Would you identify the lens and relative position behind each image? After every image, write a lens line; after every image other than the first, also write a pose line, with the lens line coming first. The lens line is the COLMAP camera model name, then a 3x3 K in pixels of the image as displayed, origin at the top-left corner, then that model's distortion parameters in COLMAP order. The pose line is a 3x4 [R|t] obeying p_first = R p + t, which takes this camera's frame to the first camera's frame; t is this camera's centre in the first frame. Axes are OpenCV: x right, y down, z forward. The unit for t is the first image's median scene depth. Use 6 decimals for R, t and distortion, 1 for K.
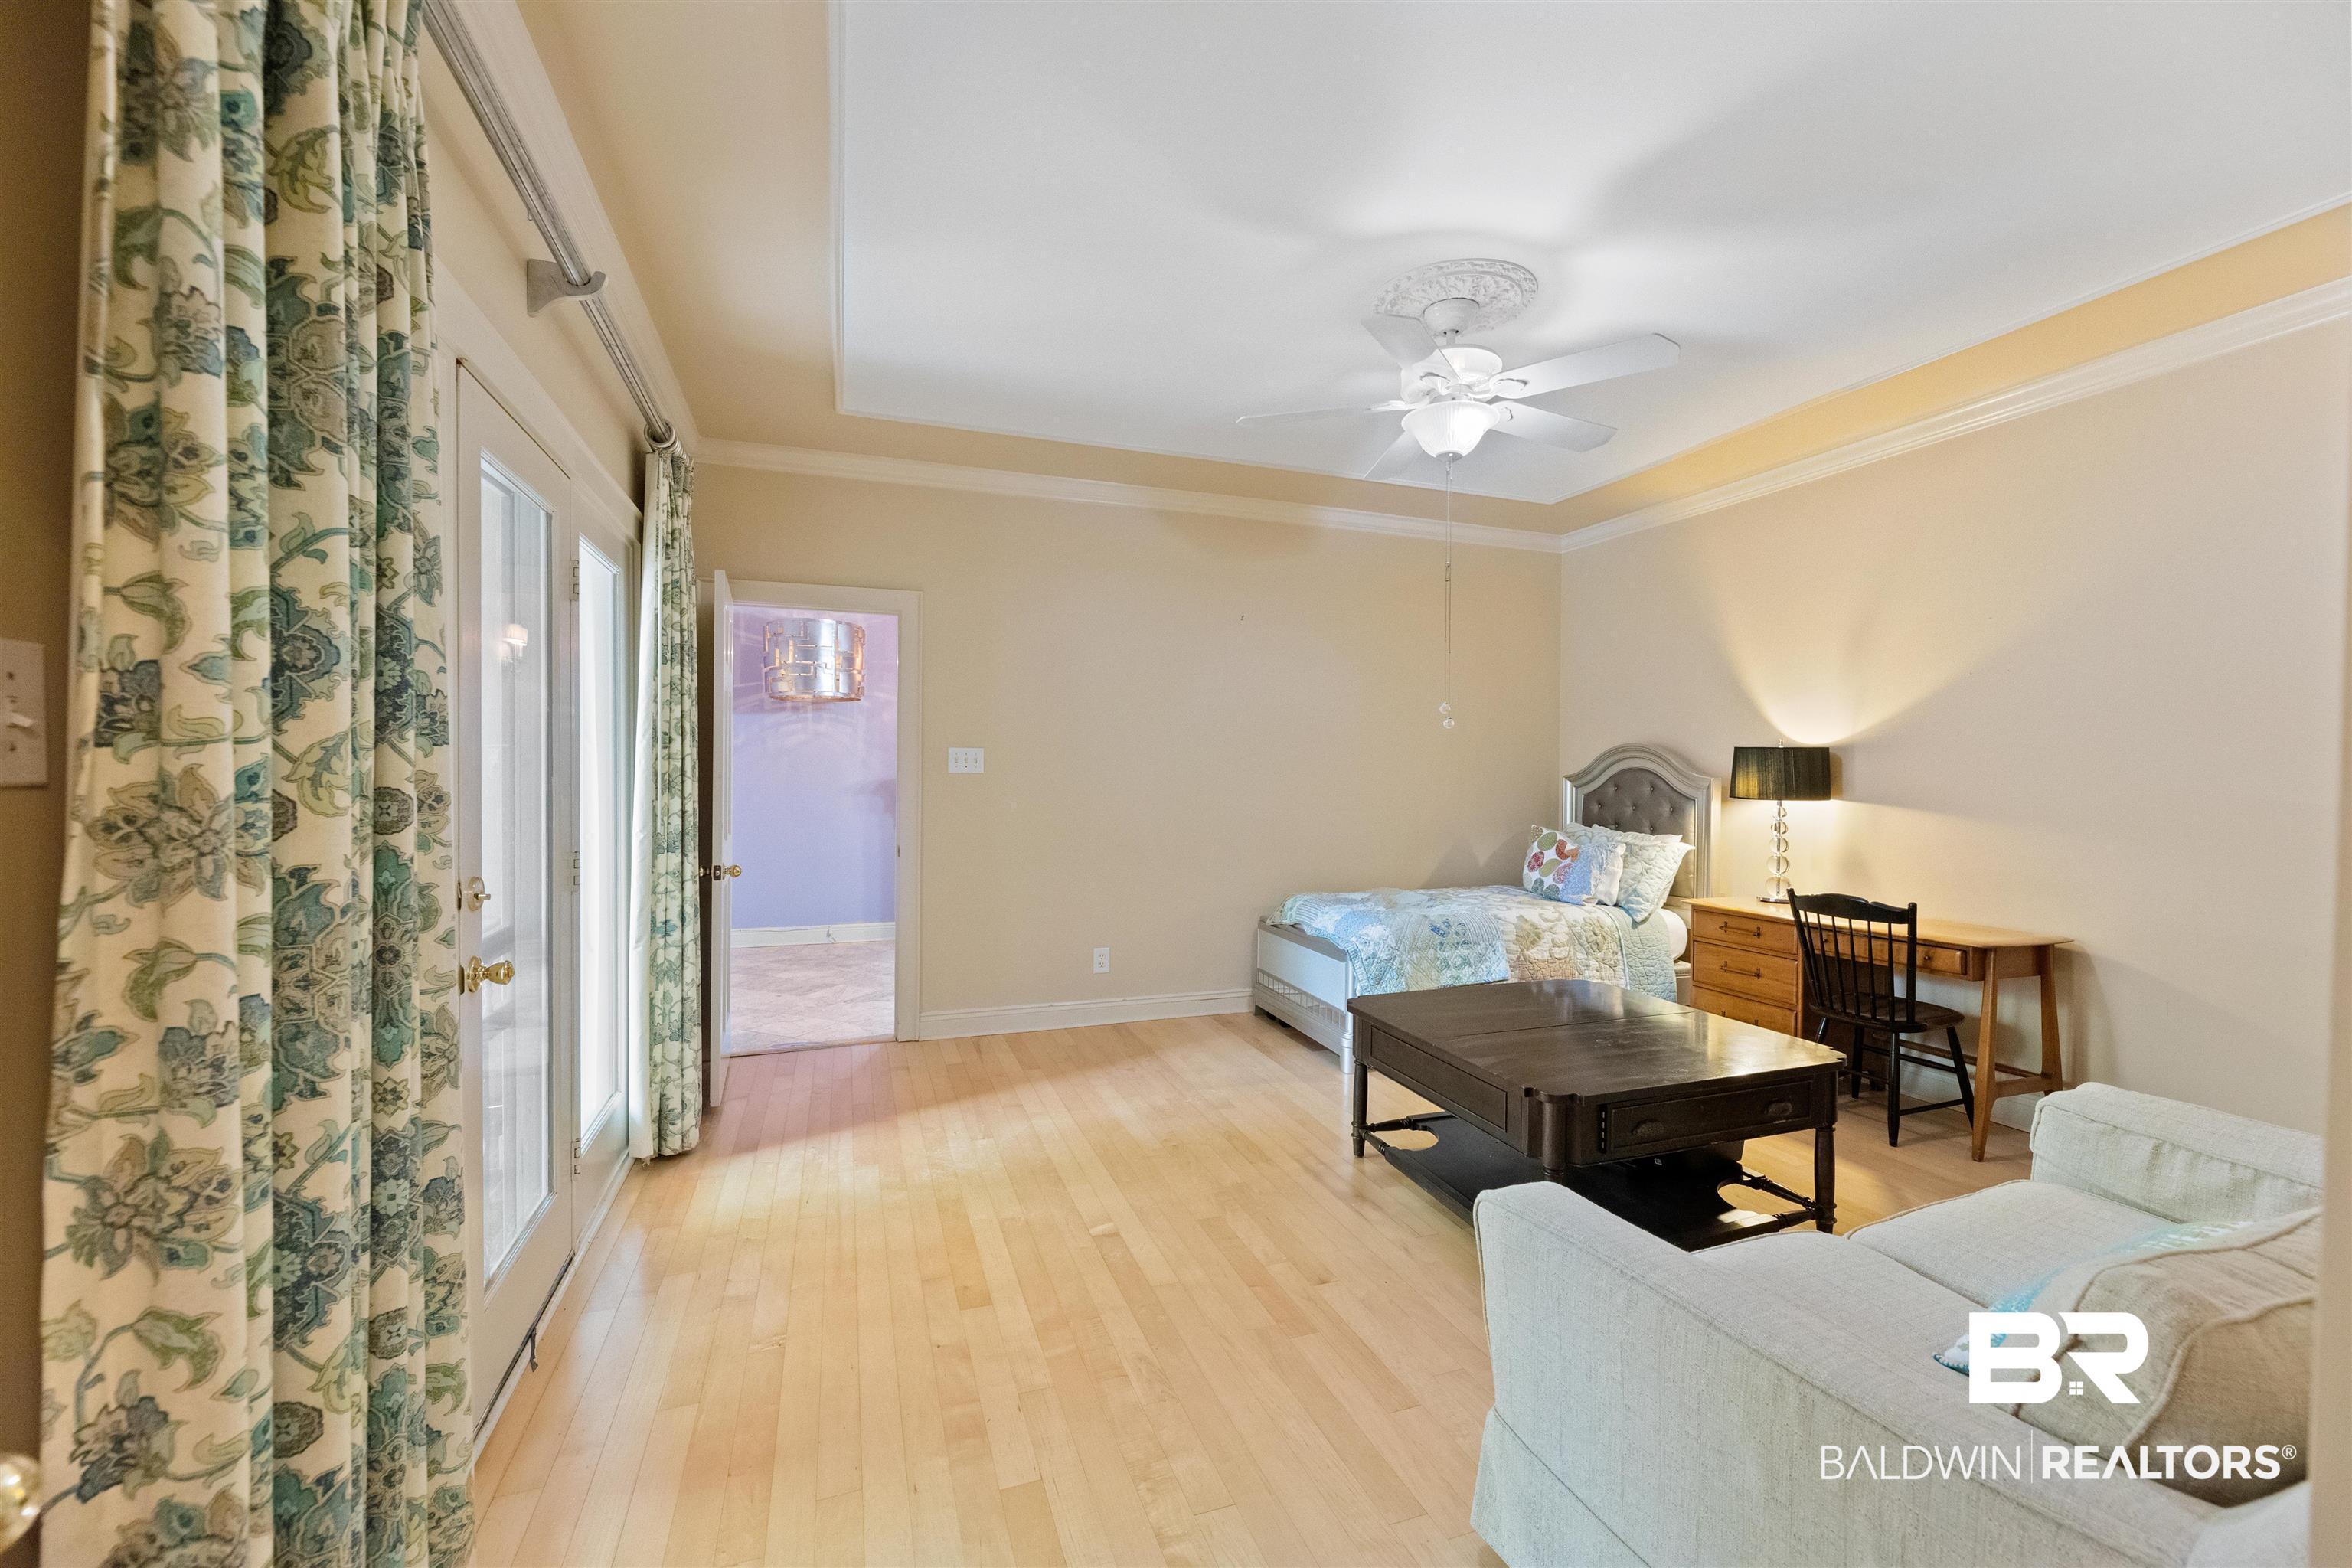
lens RADIAL K [[955.0, 0, 1183.4], [0, 955.0, 773.6], [0, 0, 1]] dist [0.000669, -0.000804]
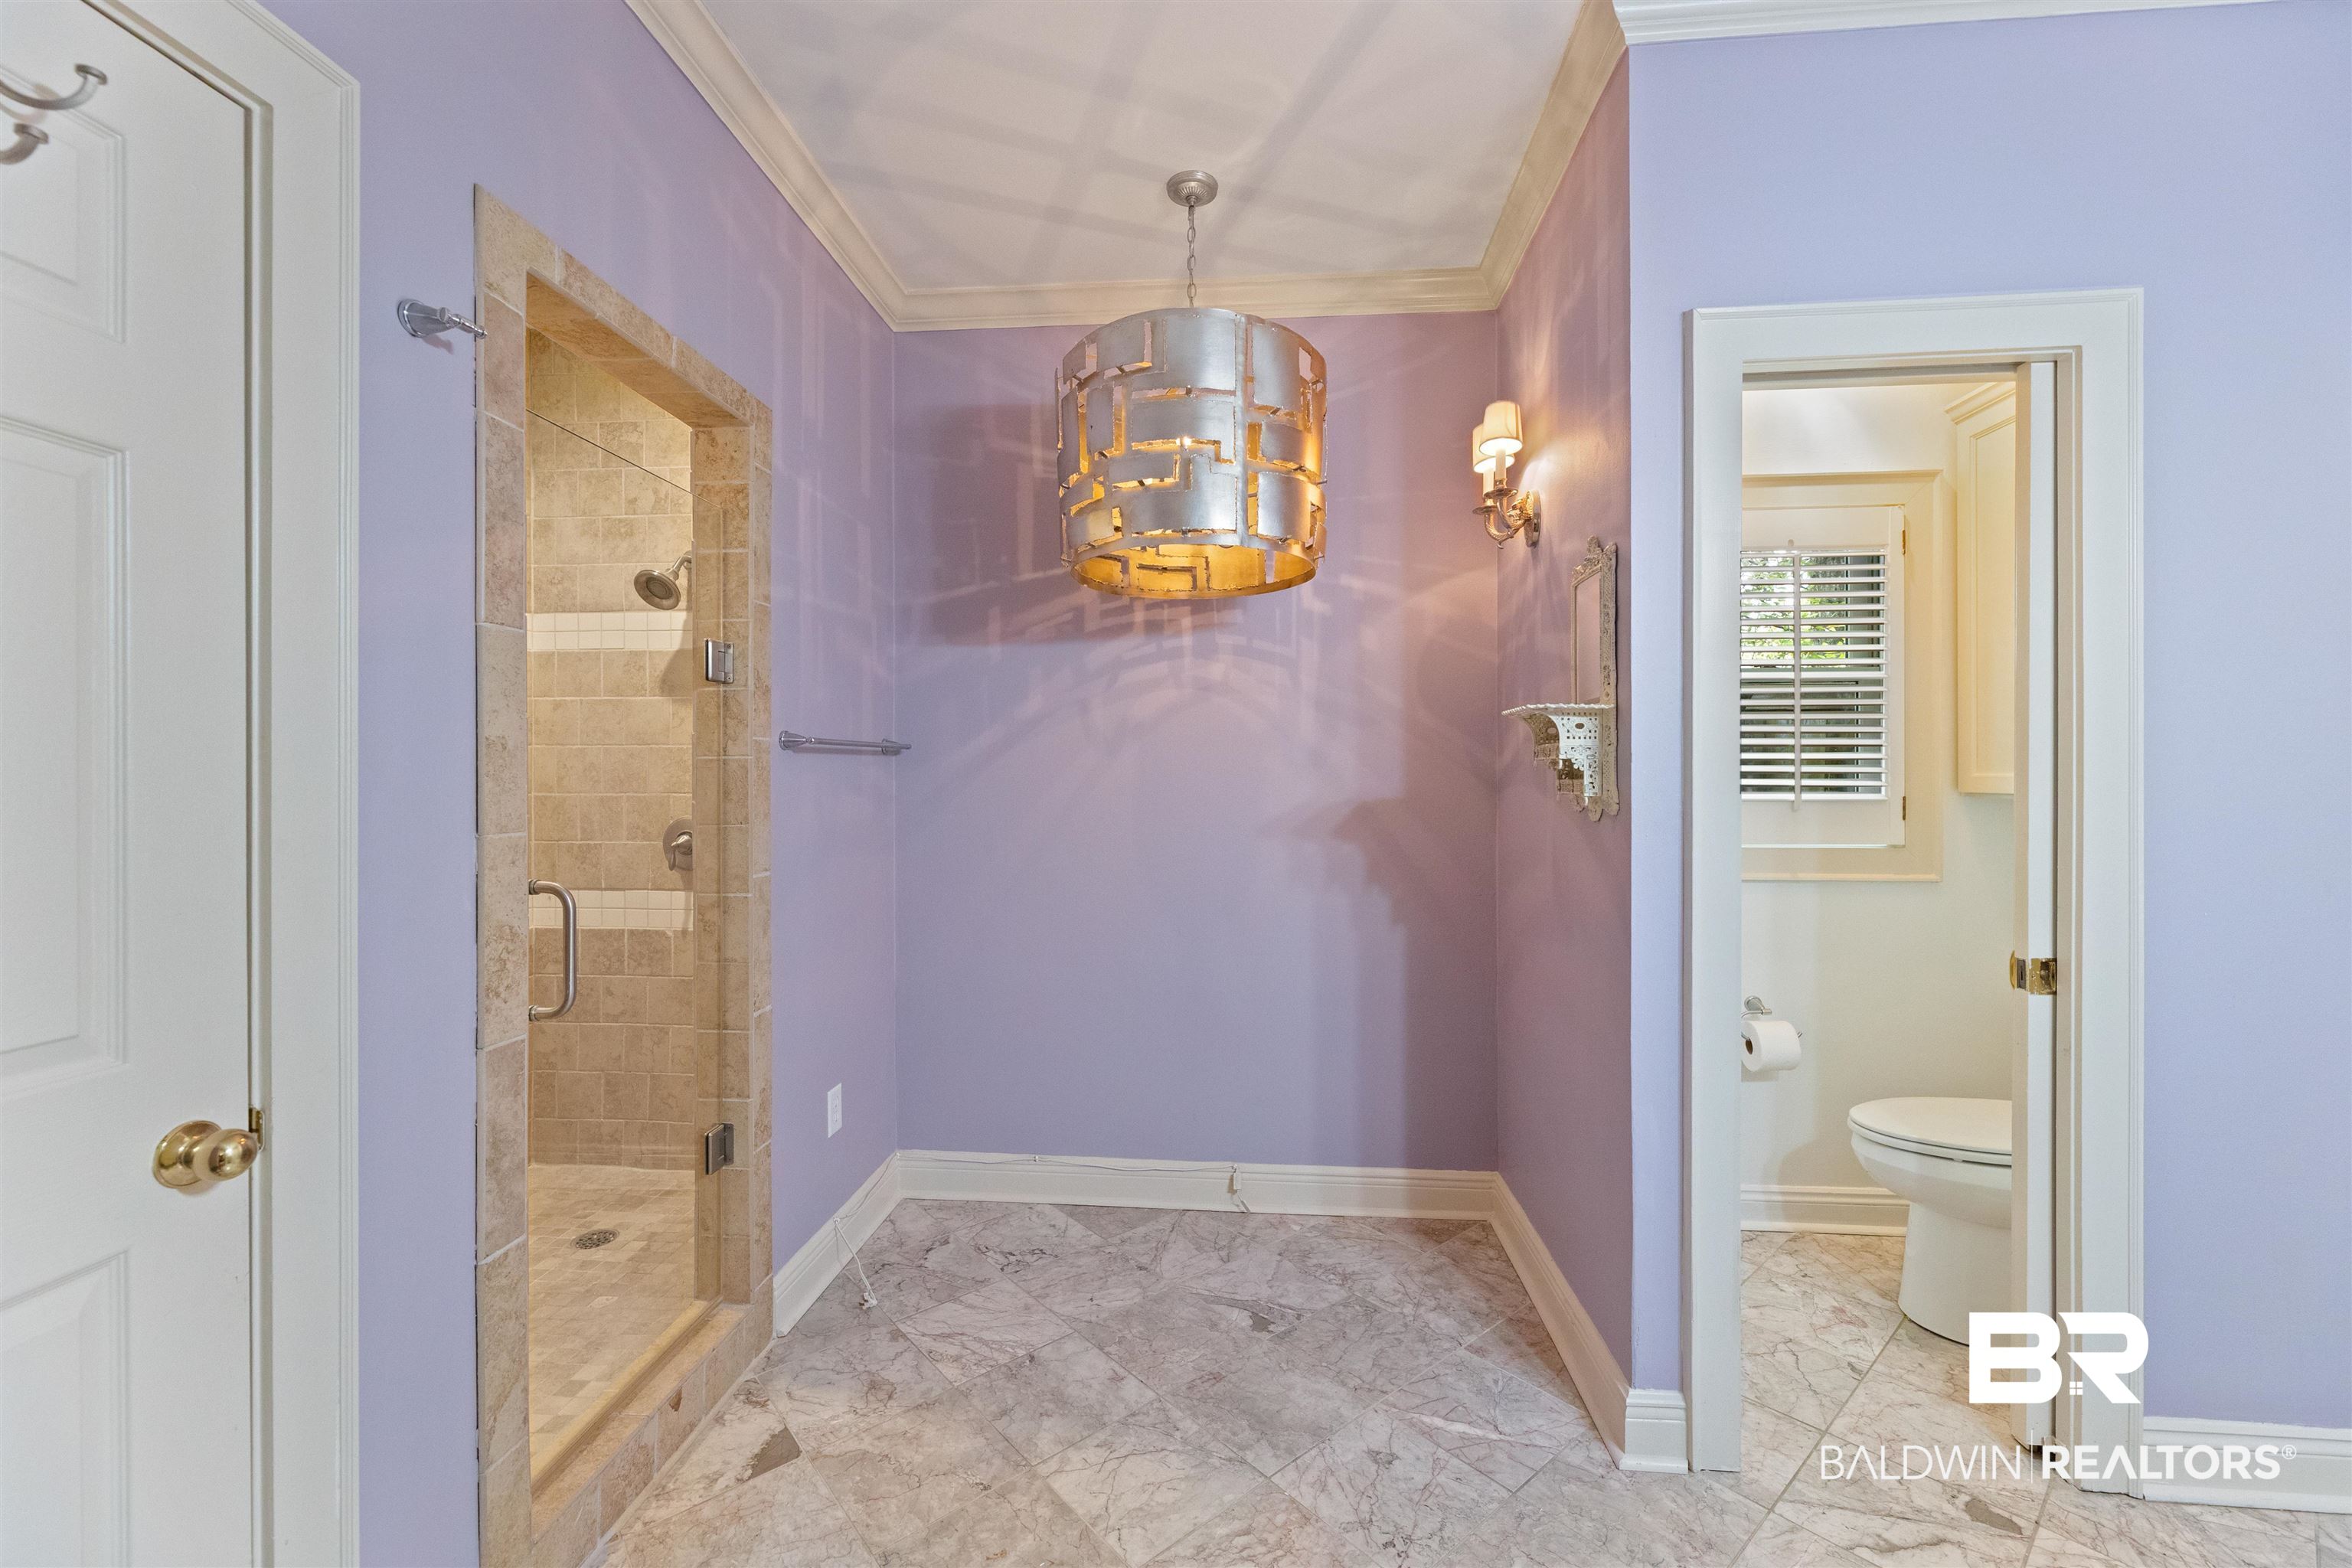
lens RADIAL K [[955.0, 0, 1174.3], [0, 955.0, 781.4], [0, 0, 1]] dist [0.000669, -0.000804]
pose [[0.910523, -0.002773, -0.413448, -0.229448], [0.004244, 0.999988, 0.002640, -0.002726], [0.413436, -0.004159, 0.910524, 0.630758]]
